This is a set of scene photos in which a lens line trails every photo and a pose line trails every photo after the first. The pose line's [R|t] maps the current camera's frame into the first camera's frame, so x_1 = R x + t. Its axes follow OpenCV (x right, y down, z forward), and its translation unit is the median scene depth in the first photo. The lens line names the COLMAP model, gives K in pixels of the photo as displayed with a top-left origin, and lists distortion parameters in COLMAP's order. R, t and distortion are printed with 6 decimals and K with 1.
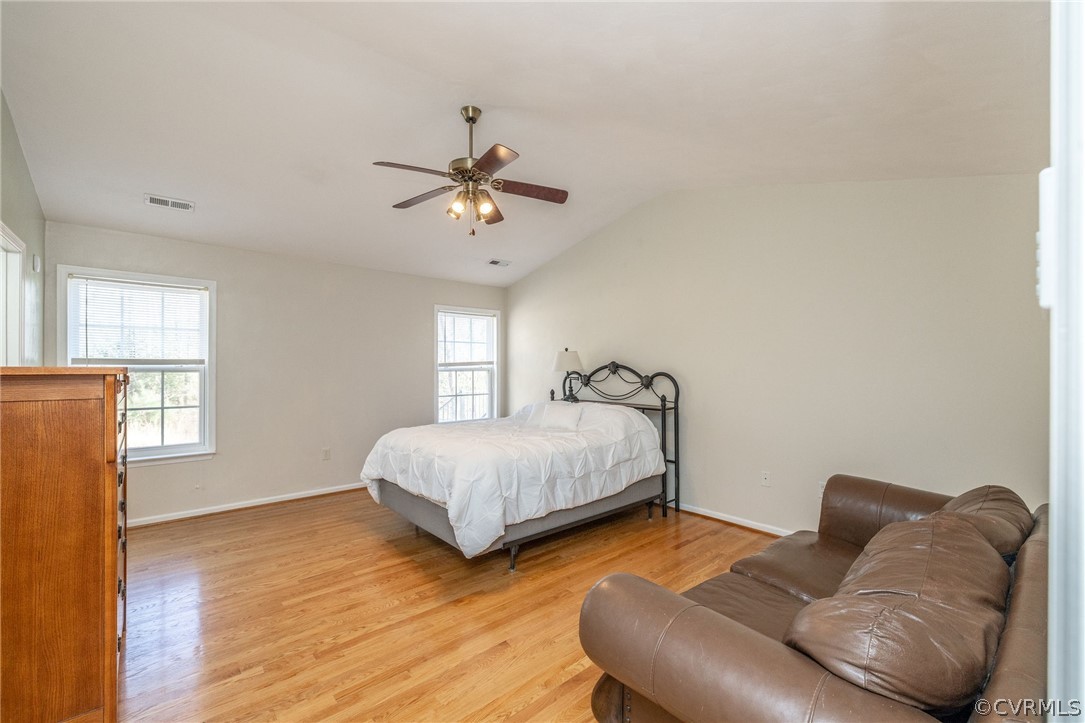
lens RADIAL K [[464.2, 0, 523.7], [0, 464.2, 363.9], [0, 0, 1]] dist [-0.001361, 0.000347]
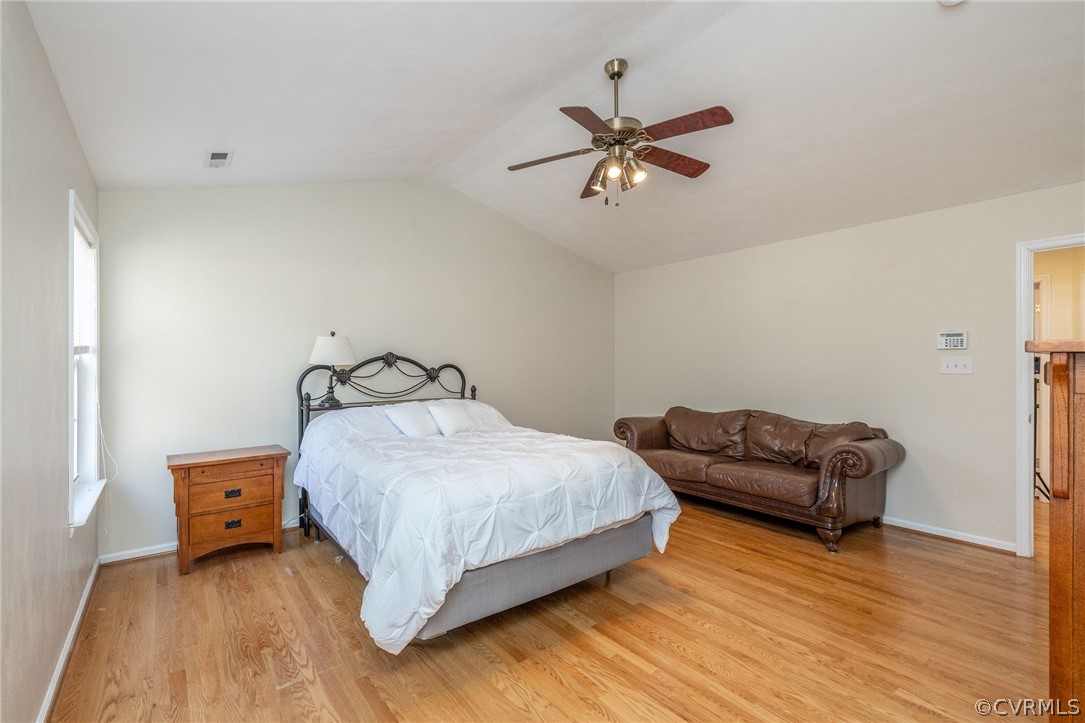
lens RADIAL K [[464.2, 0, 523.7], [0, 464.2, 363.9], [0, 0, 1]] dist [-0.001361, 0.000347]
pose [[0.055304, -0.005988, 0.998452, -0.775226], [-0.003175, 0.999976, 0.006173, 0.012103], [-0.998465, -0.003512, 0.055283, 0.868613]]
